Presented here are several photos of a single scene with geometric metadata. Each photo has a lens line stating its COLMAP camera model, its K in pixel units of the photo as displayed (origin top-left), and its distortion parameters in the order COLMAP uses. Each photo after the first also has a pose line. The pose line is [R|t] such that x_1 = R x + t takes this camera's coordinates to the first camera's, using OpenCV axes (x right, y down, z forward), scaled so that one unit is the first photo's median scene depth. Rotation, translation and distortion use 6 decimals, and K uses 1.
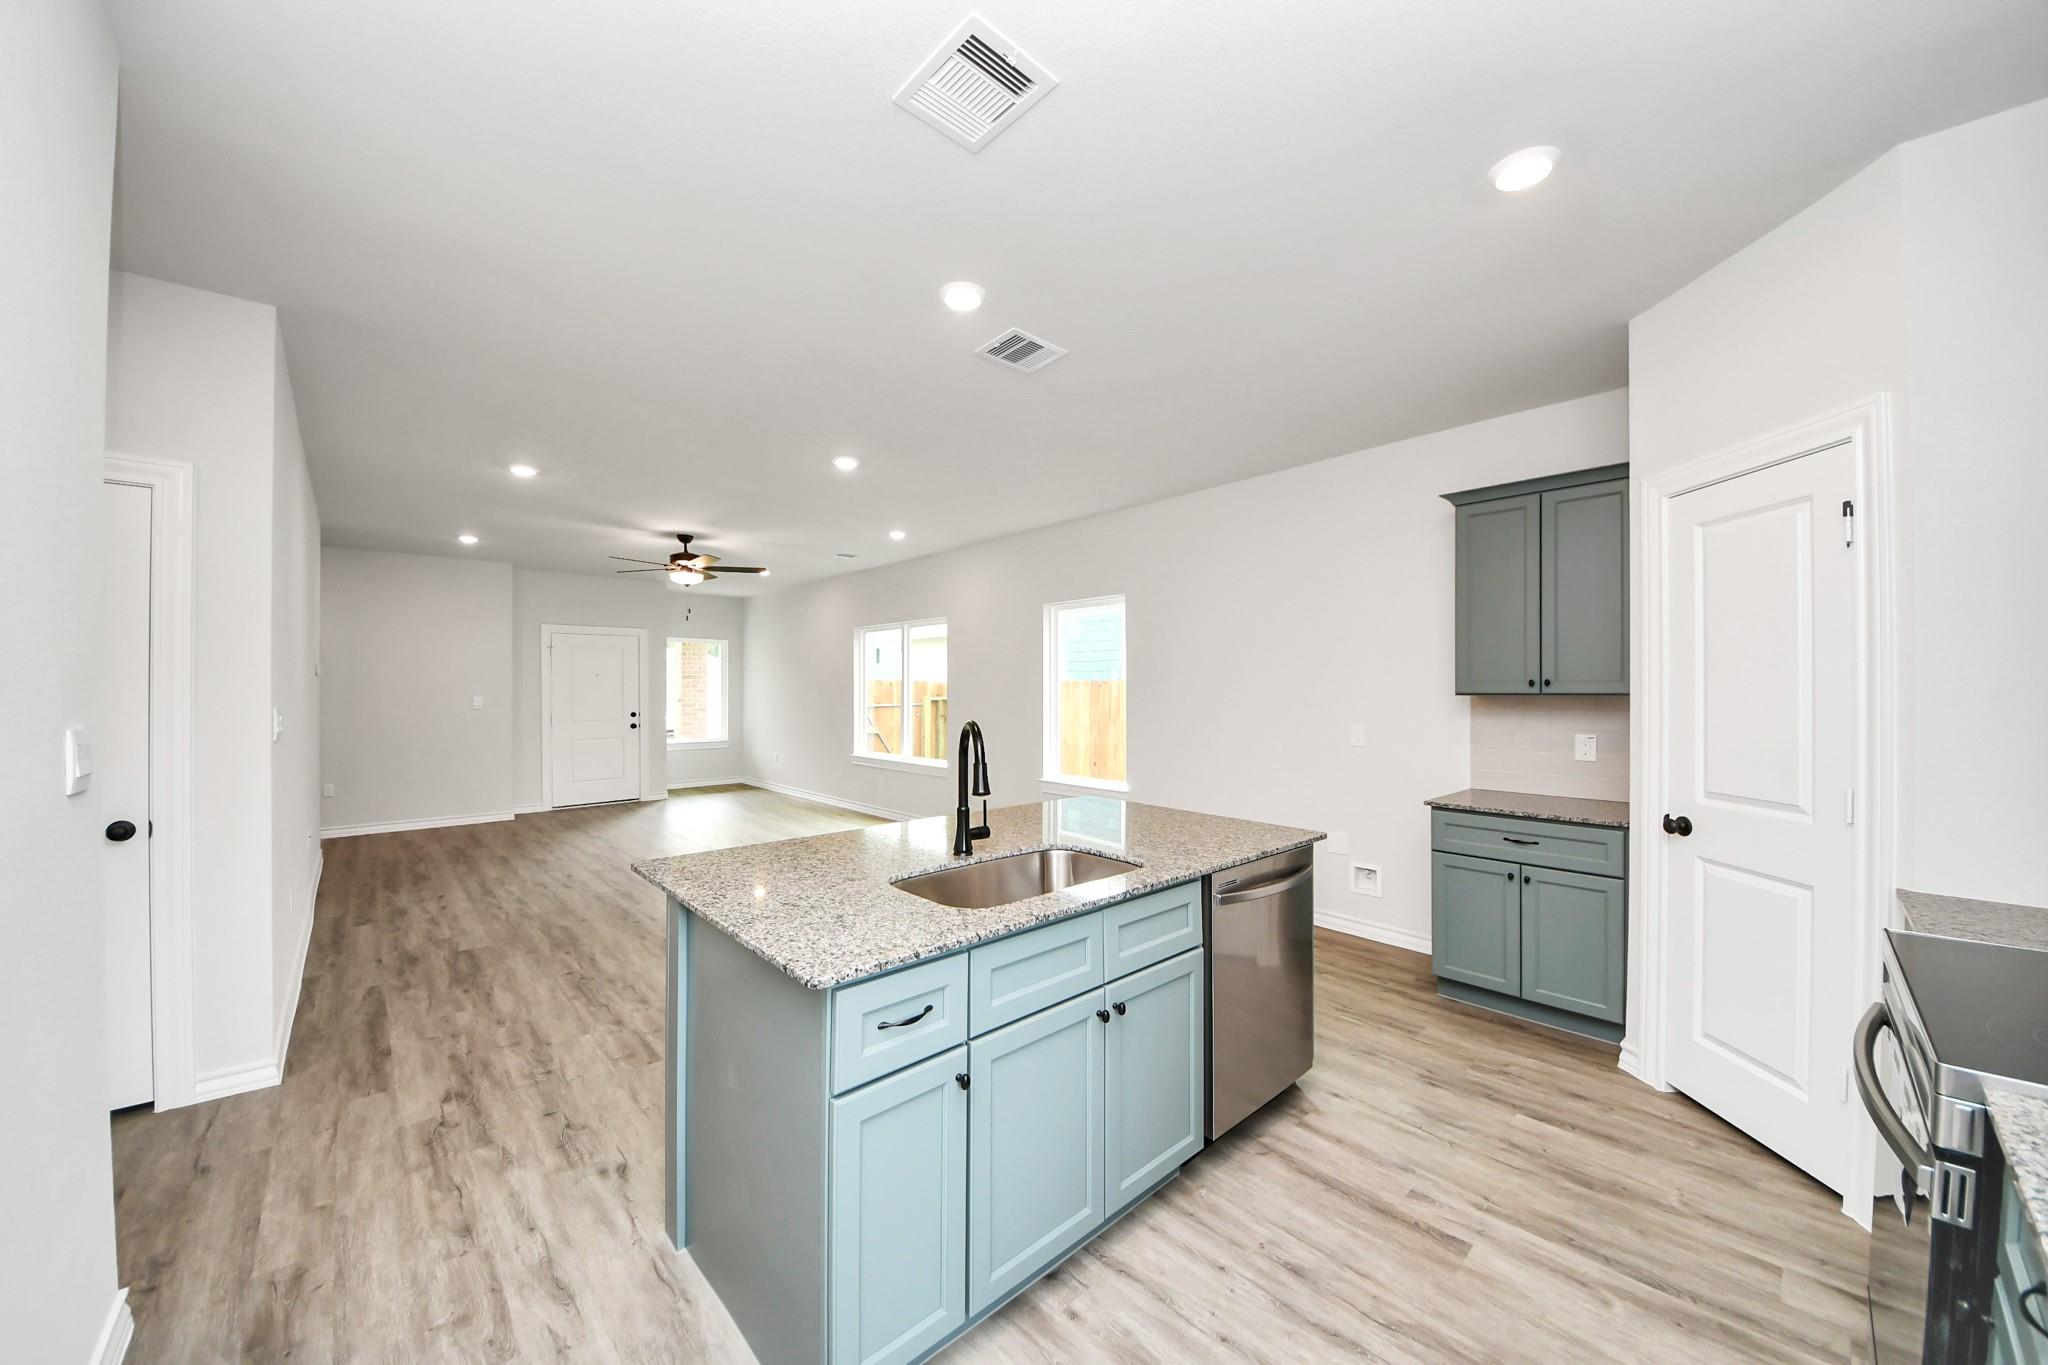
lens RADIAL K [[722.1, 0, 1014.7], [0, 722.1, 687.7], [0, 0, 1]] dist [0.048775, -0.027886]
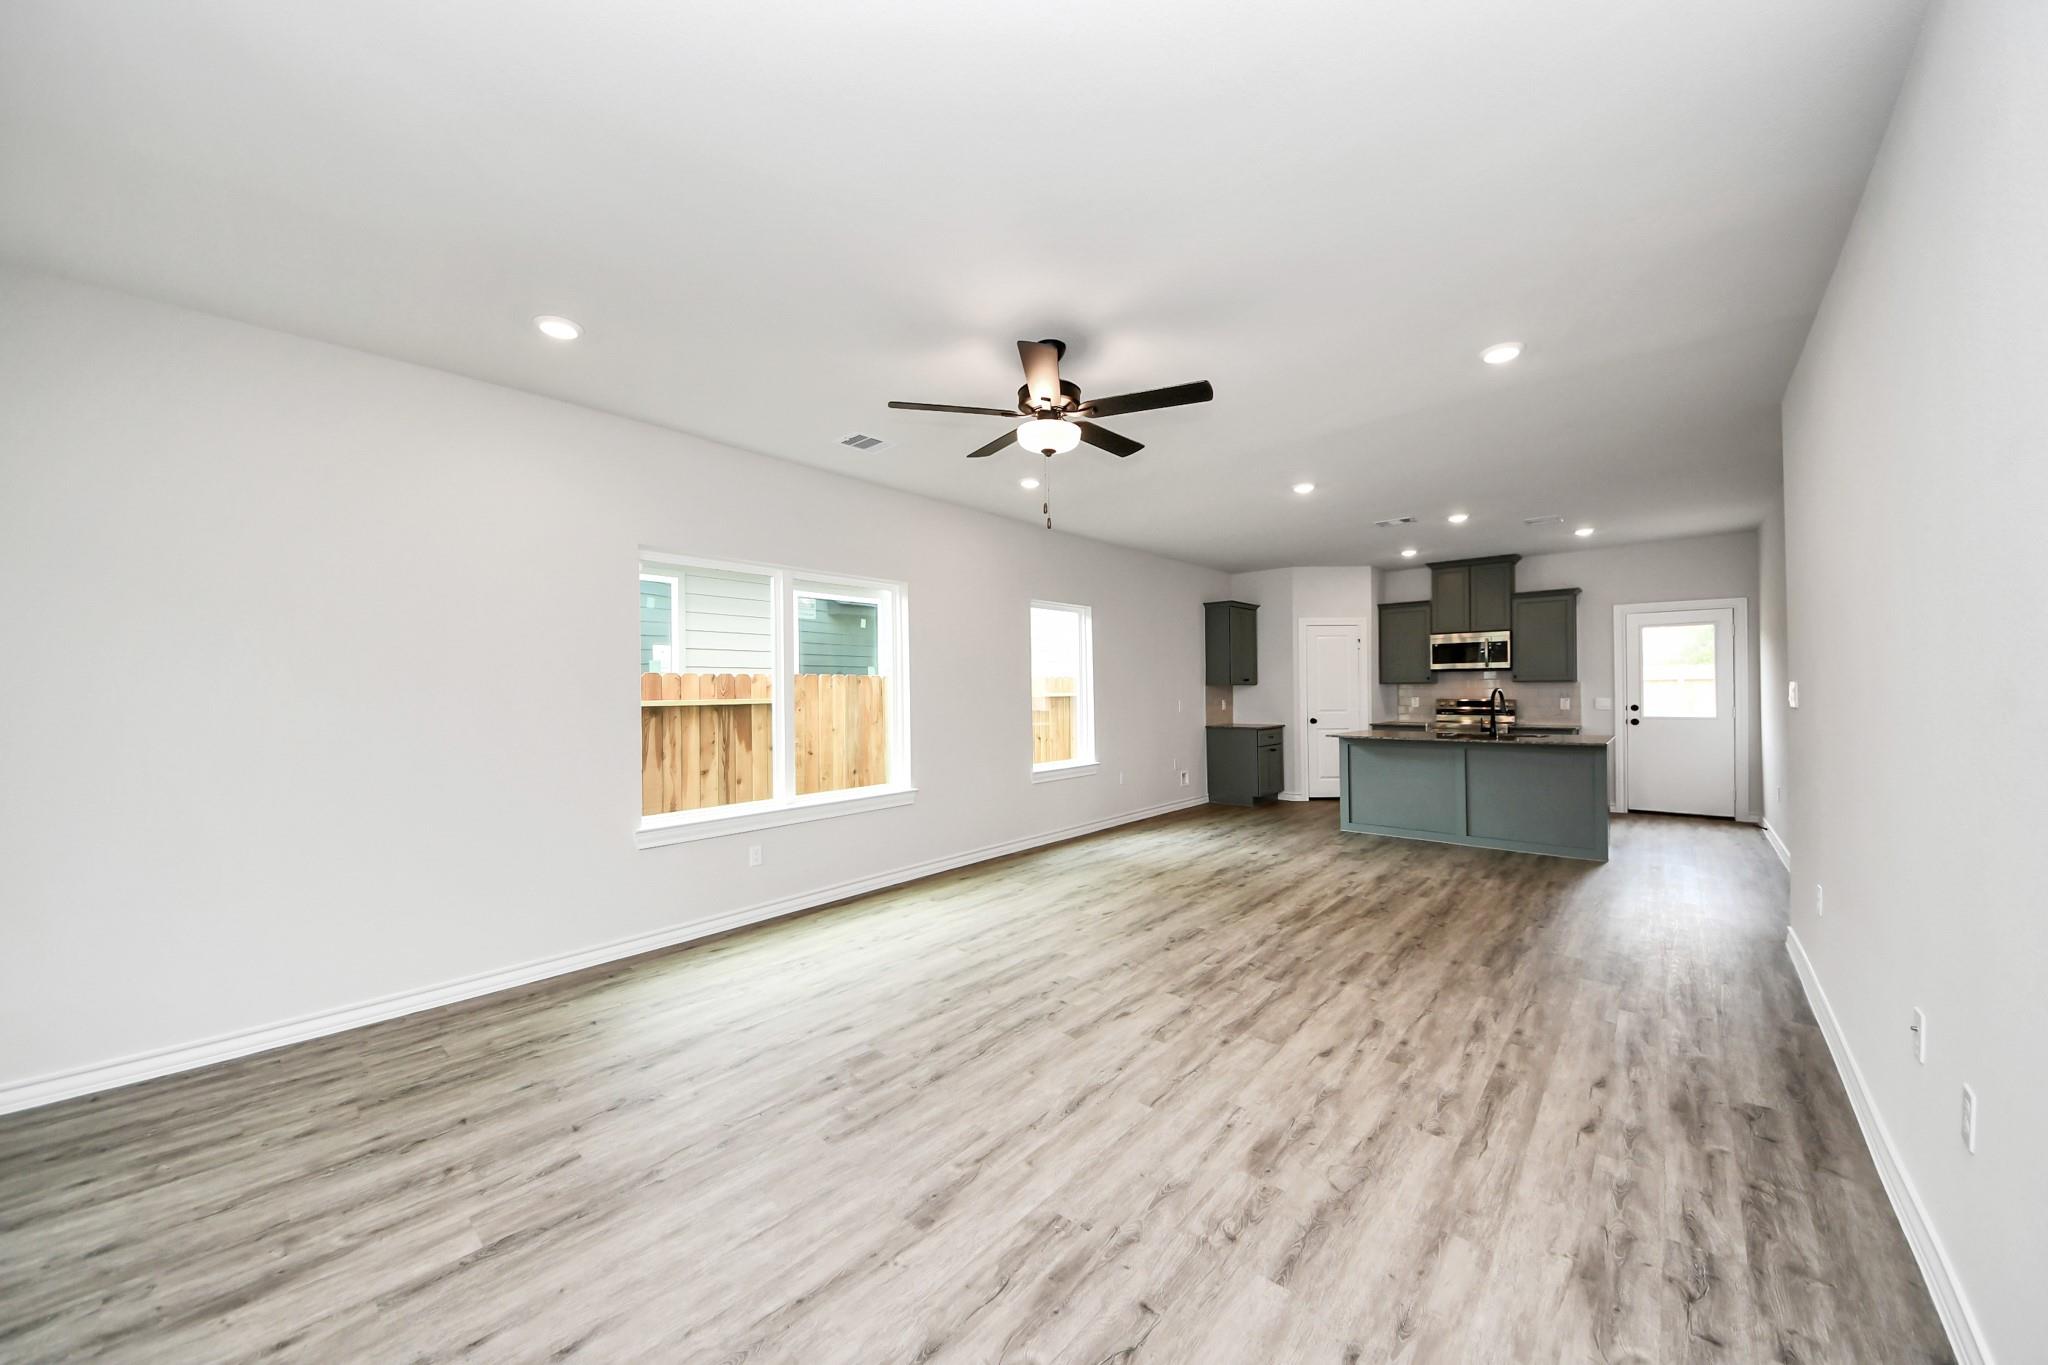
lens RADIAL K [[722.1, 0, 1014.7], [0, 722.1, 687.7], [0, 0, 1]] dist [0.048775, -0.027886]
pose [[-0.112324, 0.005165, 0.993658, -0.982223], [0.009806, 0.999944, -0.004089, 0.013294], [-0.993623, 0.009285, -0.112368, 1.155794]]
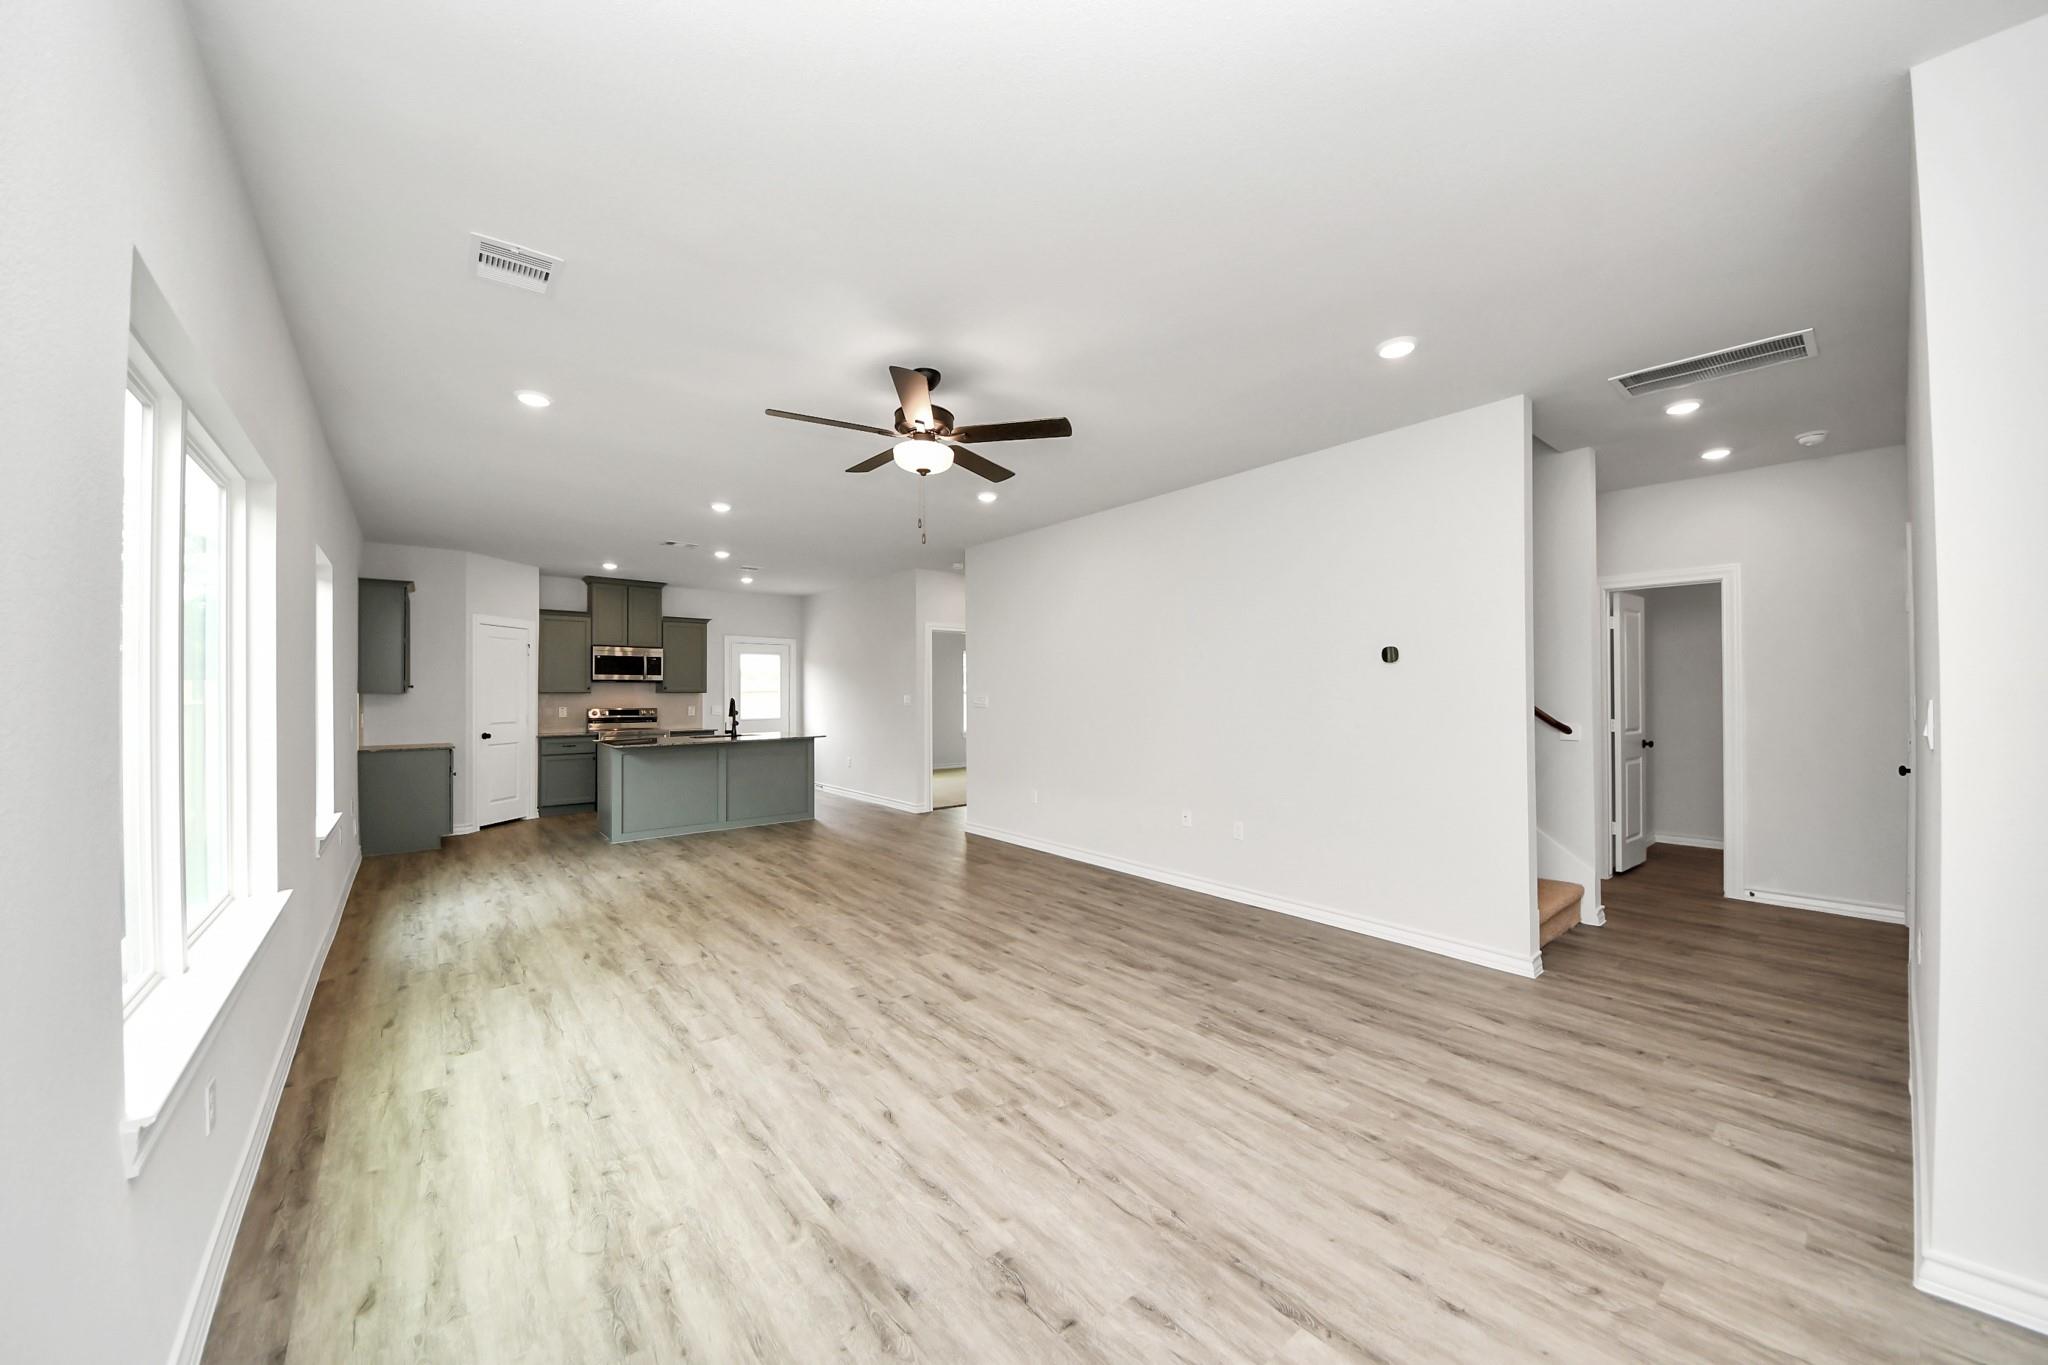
lens RADIAL K [[722.1, 0, 1014.7], [0, 722.1, 687.7], [0, 0, 1]] dist [0.048775, -0.027886]
pose [[-0.998822, 0.006674, 0.048069, -0.575544], [0.006362, 0.999958, -0.006652, 0.010867], [-0.048112, -0.006339, -0.998822, 1.604258]]
